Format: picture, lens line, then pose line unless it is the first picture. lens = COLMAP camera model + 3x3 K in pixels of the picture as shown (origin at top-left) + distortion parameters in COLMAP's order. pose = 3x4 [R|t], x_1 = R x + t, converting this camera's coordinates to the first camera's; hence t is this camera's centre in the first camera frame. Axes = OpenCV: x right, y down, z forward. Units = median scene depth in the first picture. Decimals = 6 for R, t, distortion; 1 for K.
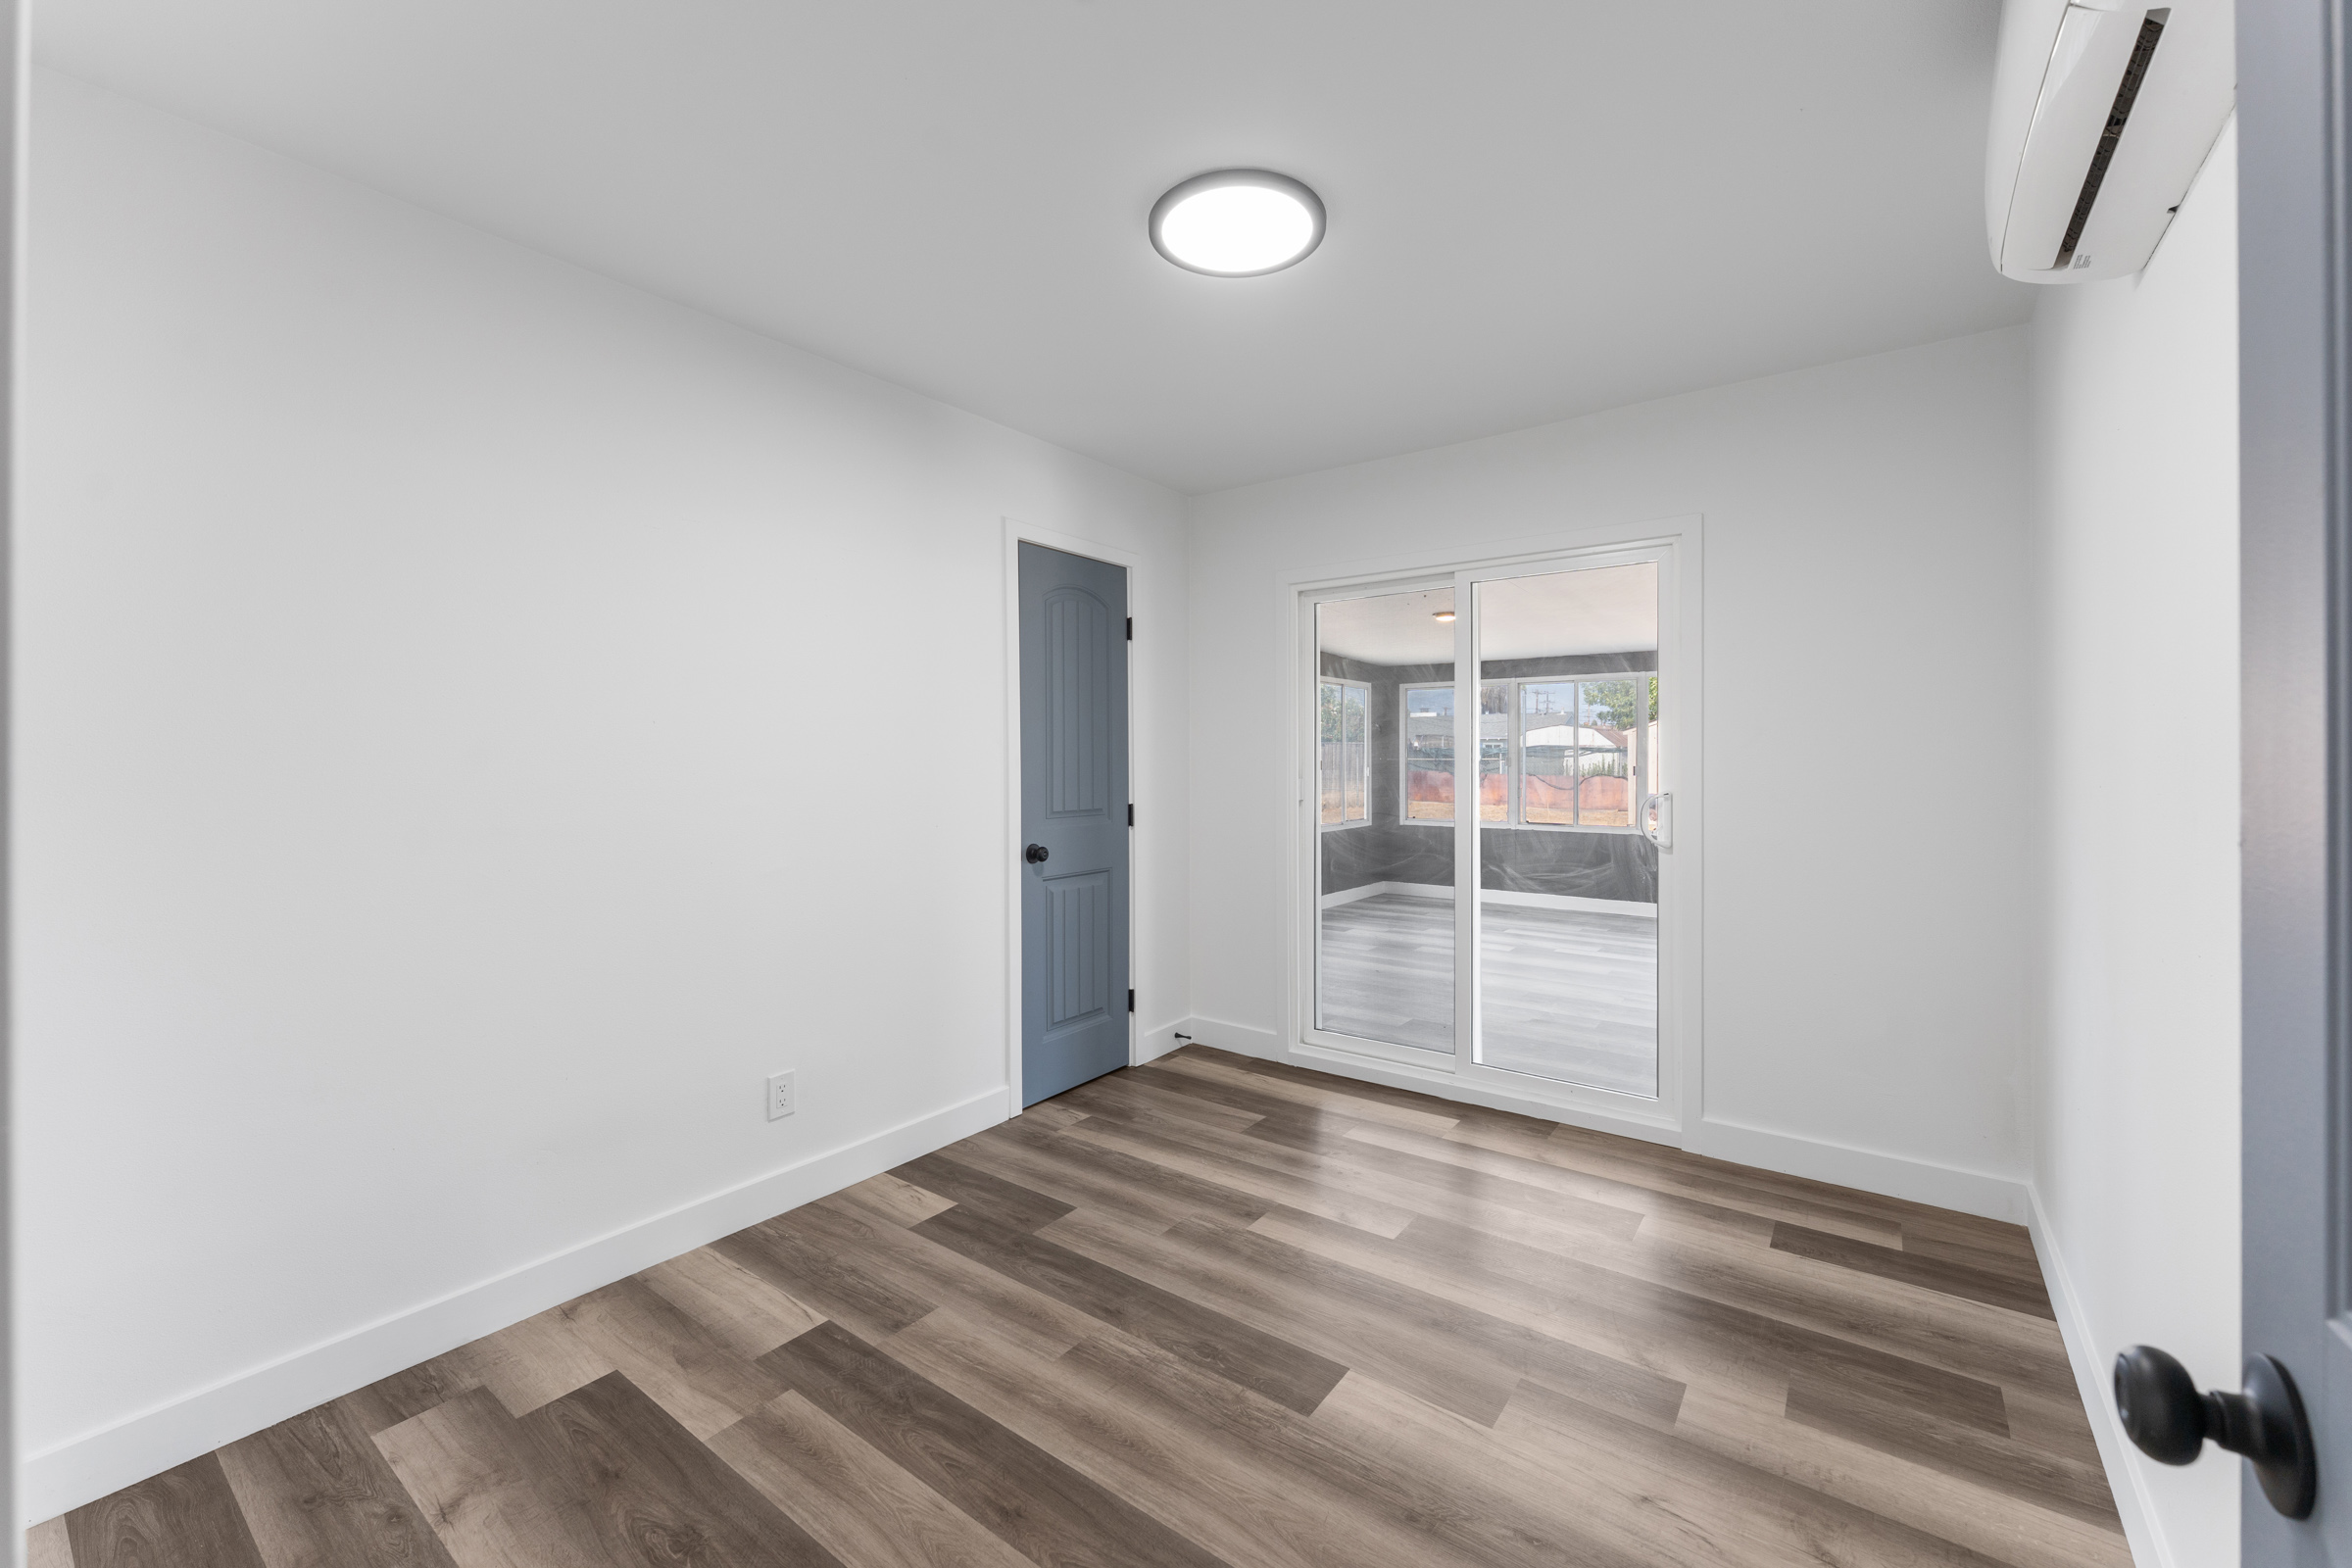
lens RADIAL K [[951.0, 0, 1176.6], [0, 951.0, 768.2], [0, 0, 1]] dist [-0.000809, -0.000266]
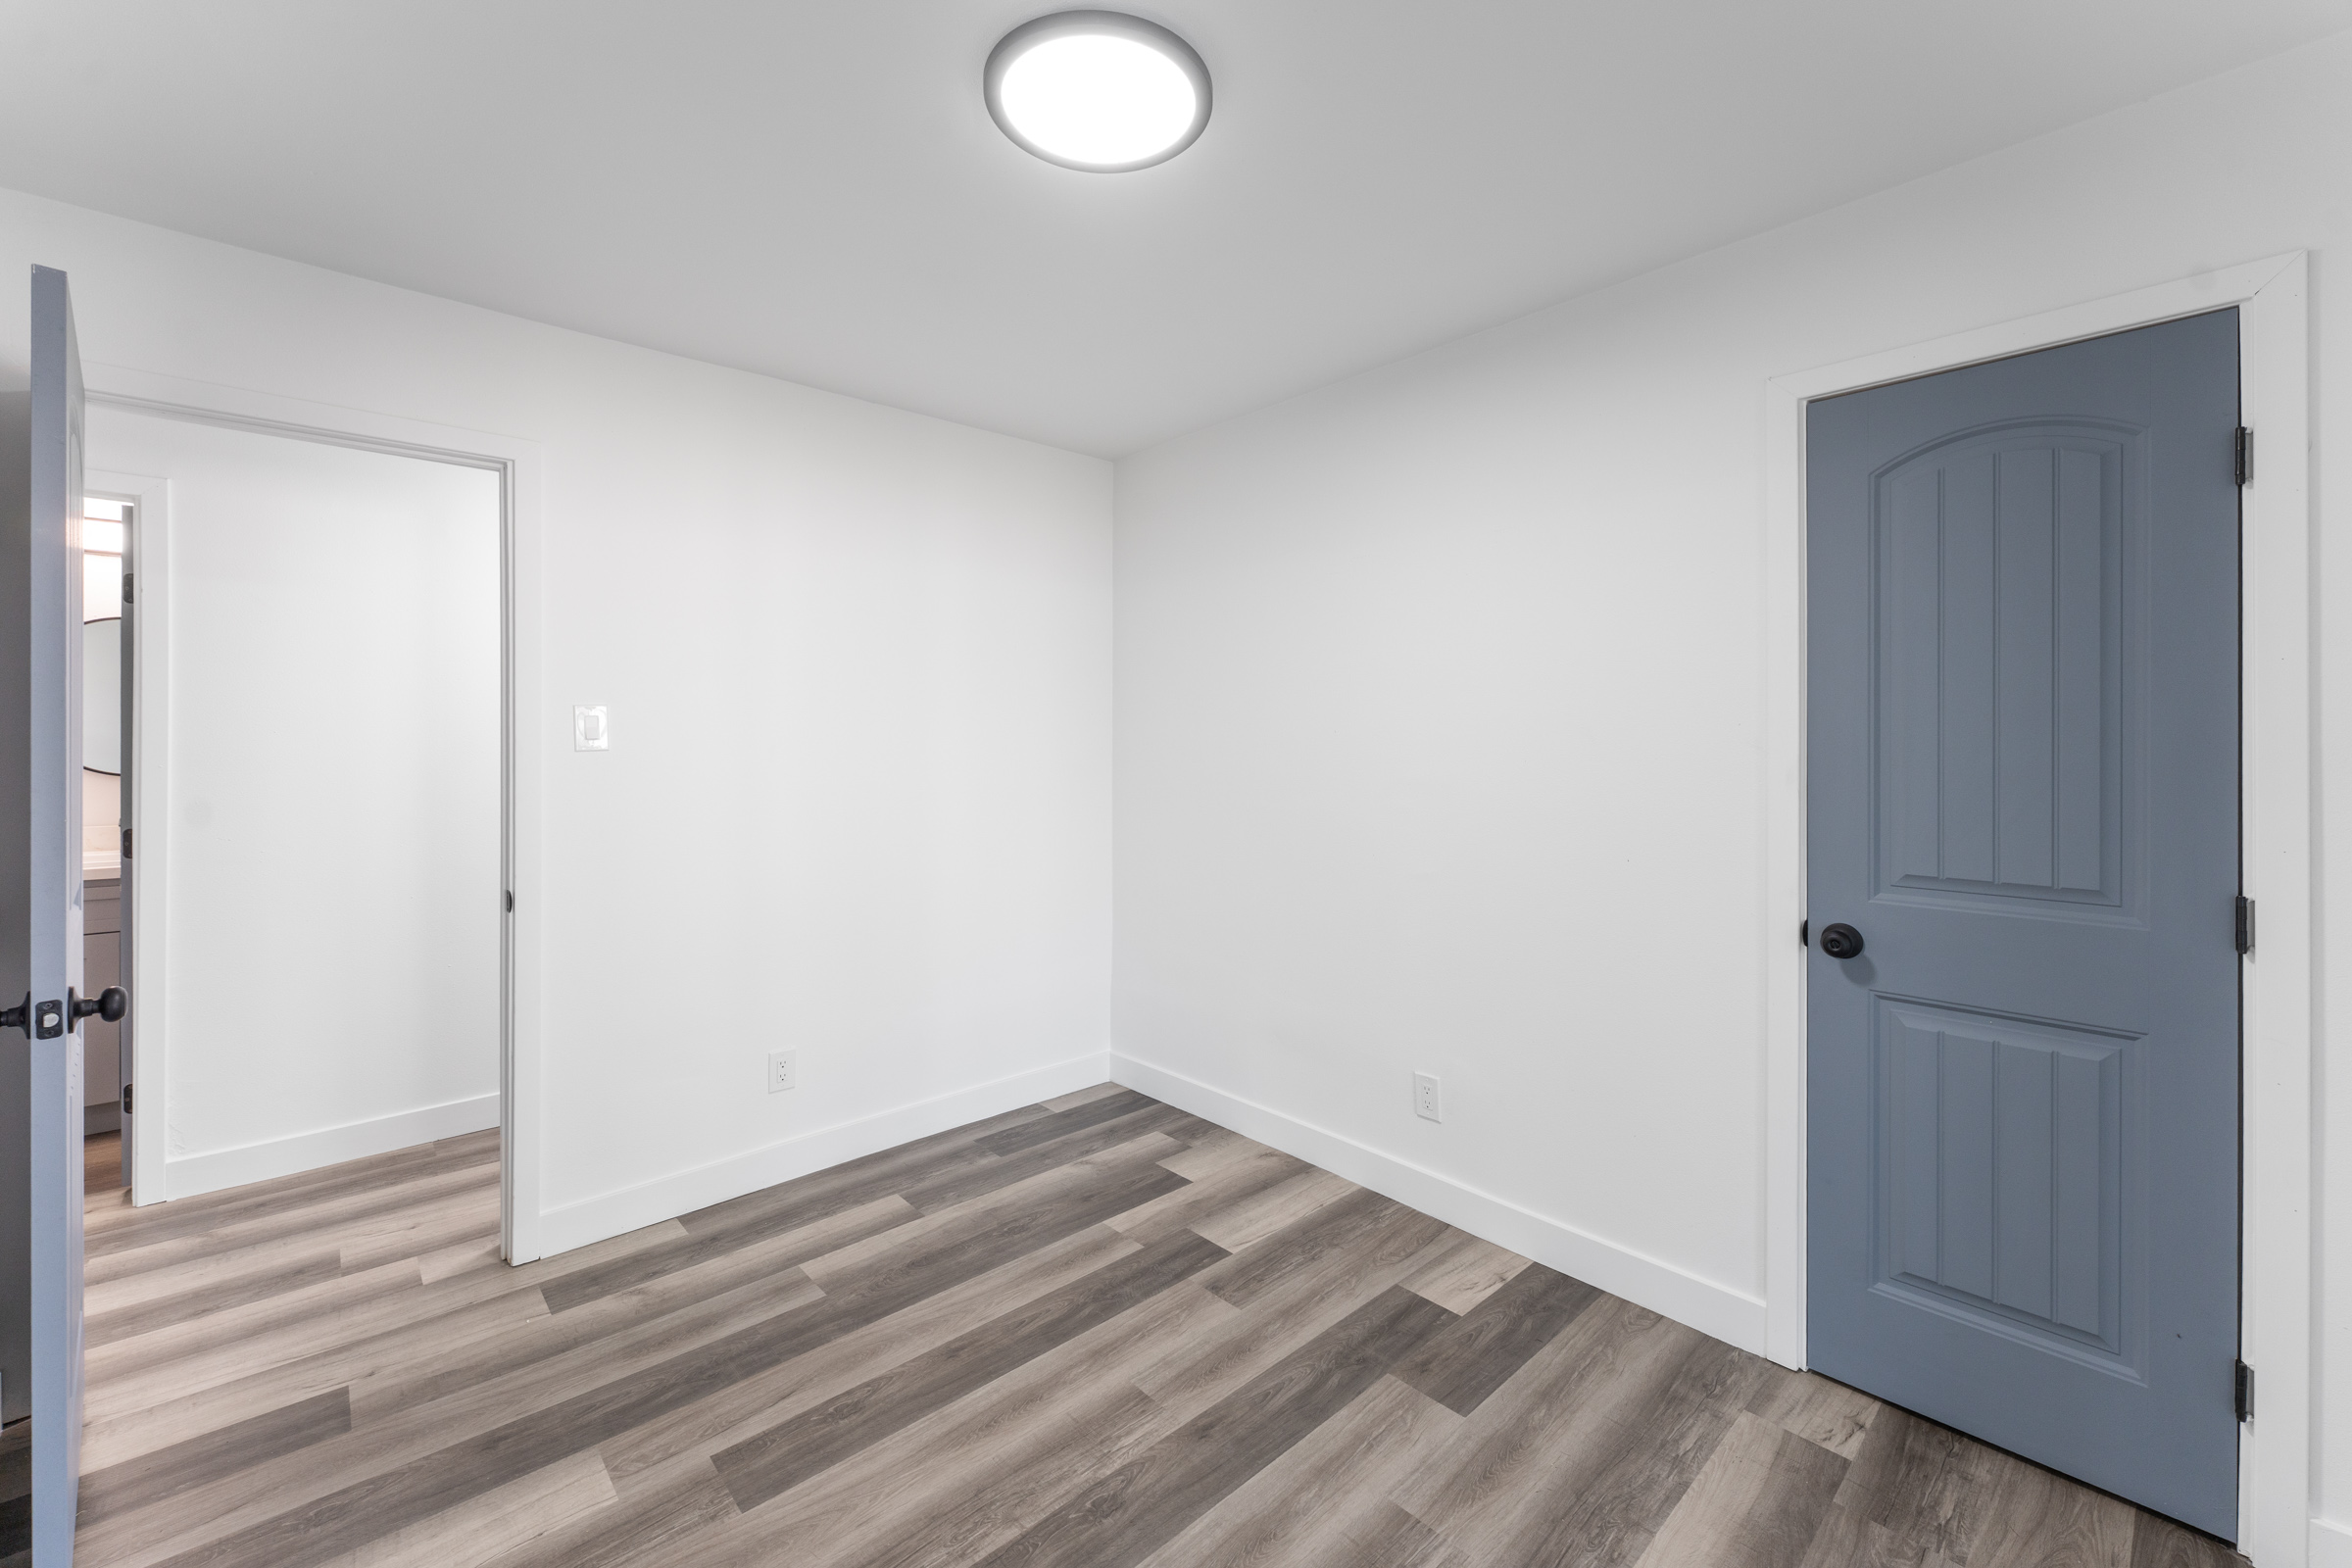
lens RADIAL K [[951.0, 0, 1157.7], [0, 951.0, 739.6], [0, 0, 1]] dist [-0.000809, -0.000266]
pose [[-0.198313, 0.008193, -0.980105, 0.752740], [-0.009611, 0.999901, 0.010303, -0.048750], [0.980092, 0.011463, -0.198214, 1.105780]]
